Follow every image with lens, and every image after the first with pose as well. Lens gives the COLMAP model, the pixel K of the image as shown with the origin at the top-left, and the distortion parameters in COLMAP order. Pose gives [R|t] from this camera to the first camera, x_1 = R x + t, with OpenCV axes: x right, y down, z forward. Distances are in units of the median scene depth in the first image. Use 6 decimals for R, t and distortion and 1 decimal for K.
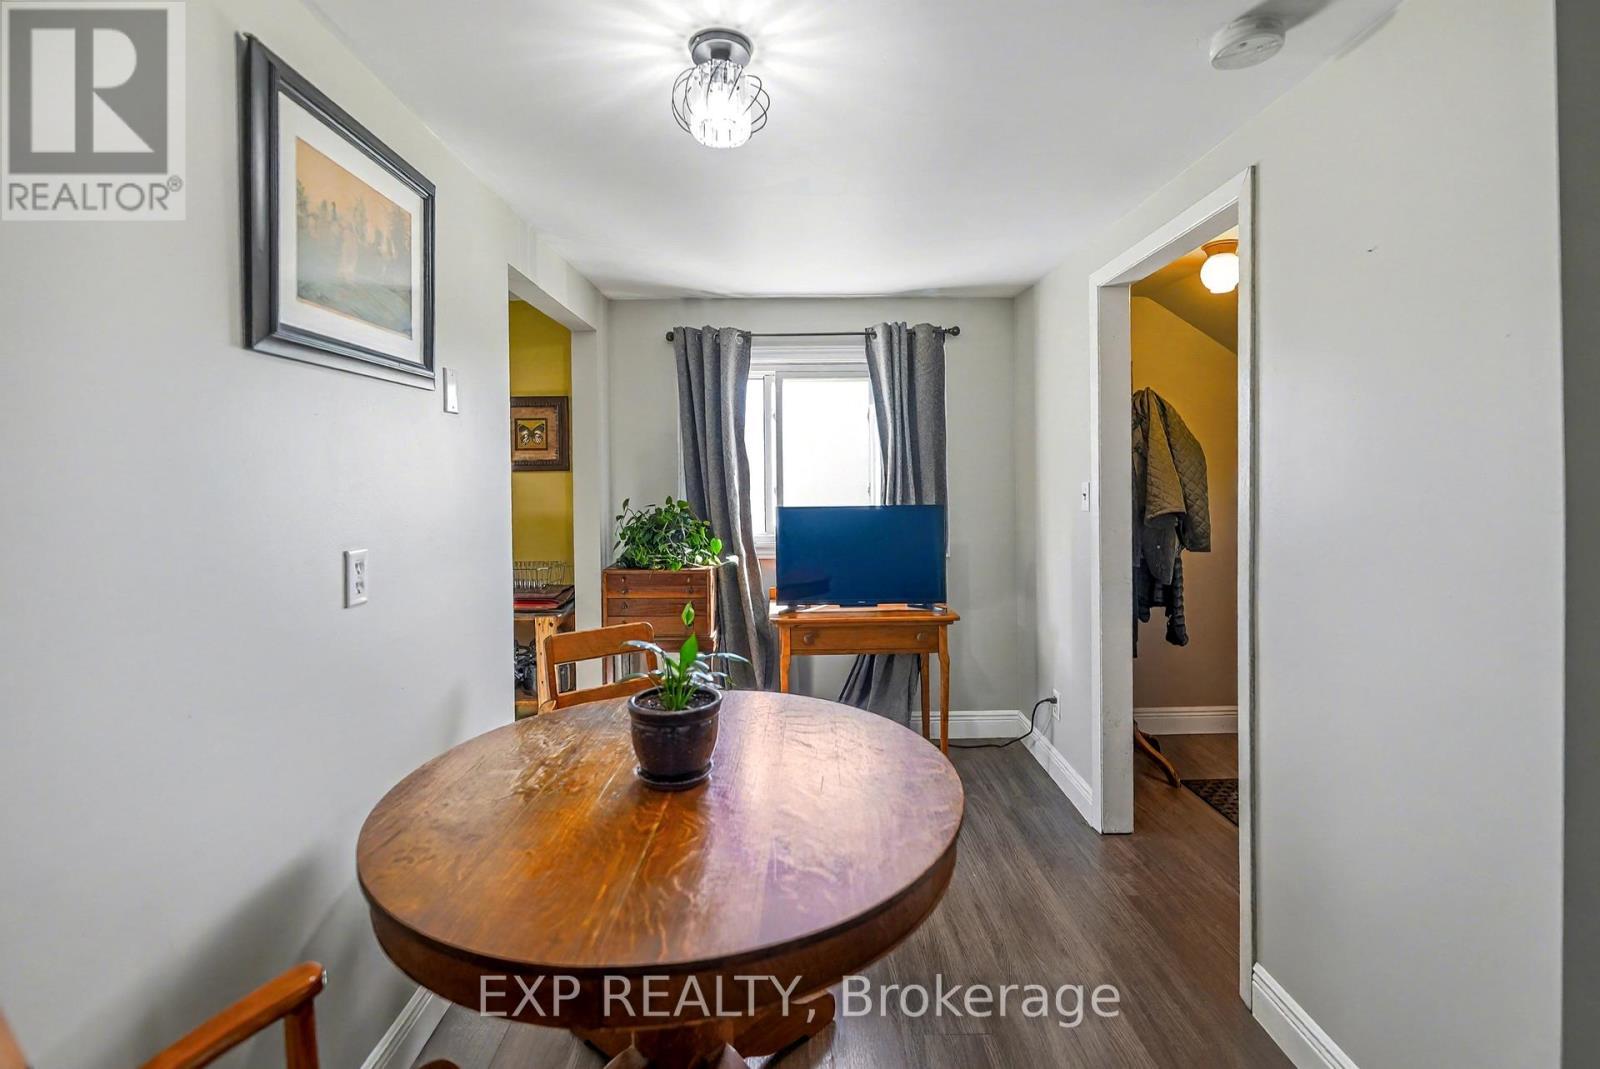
lens RADIAL K [[696.7, 0, 801.1], [0, 696.7, 500.8], [0, 0, 1]] dist [-0.013121, -0.000206]
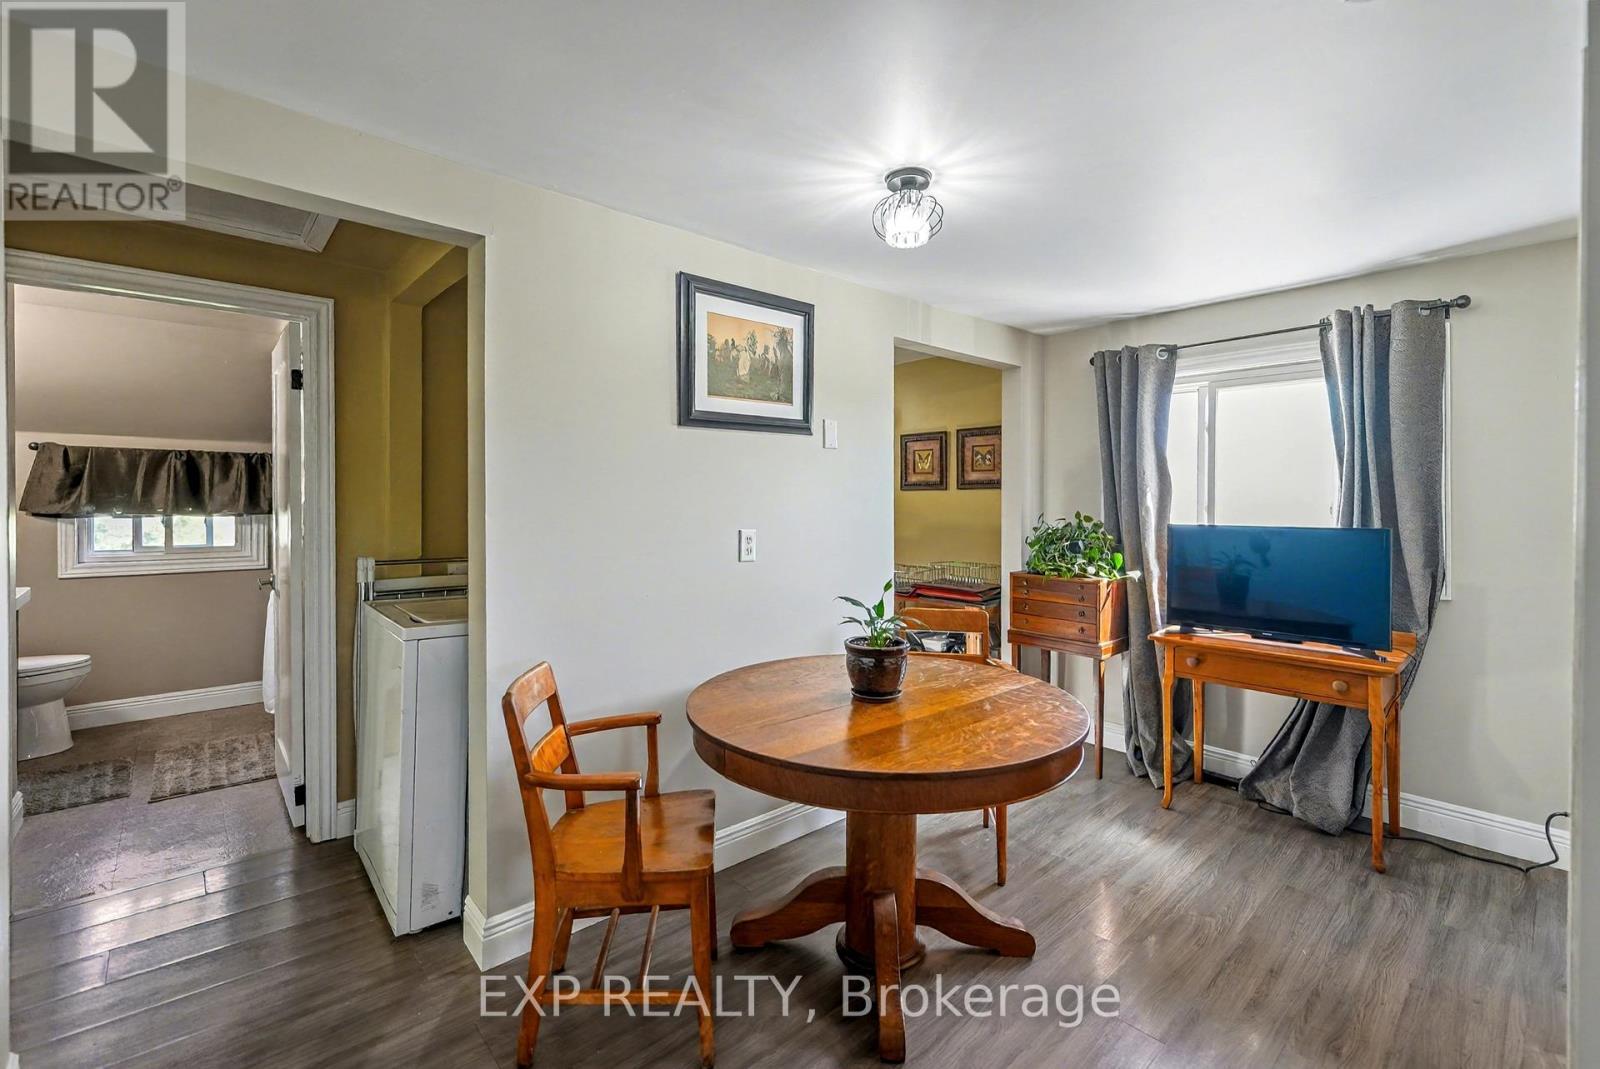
lens RADIAL K [[696.7, 0, 801.1], [0, 696.7, 500.8], [0, 0, 1]] dist [-0.013121, -0.000206]
pose [[0.664841, 0.007034, -0.746952, 0.333371], [-0.031247, 0.999342, -0.018402, 0.010803], [0.746331, 0.035574, 0.664623, -0.033375]]
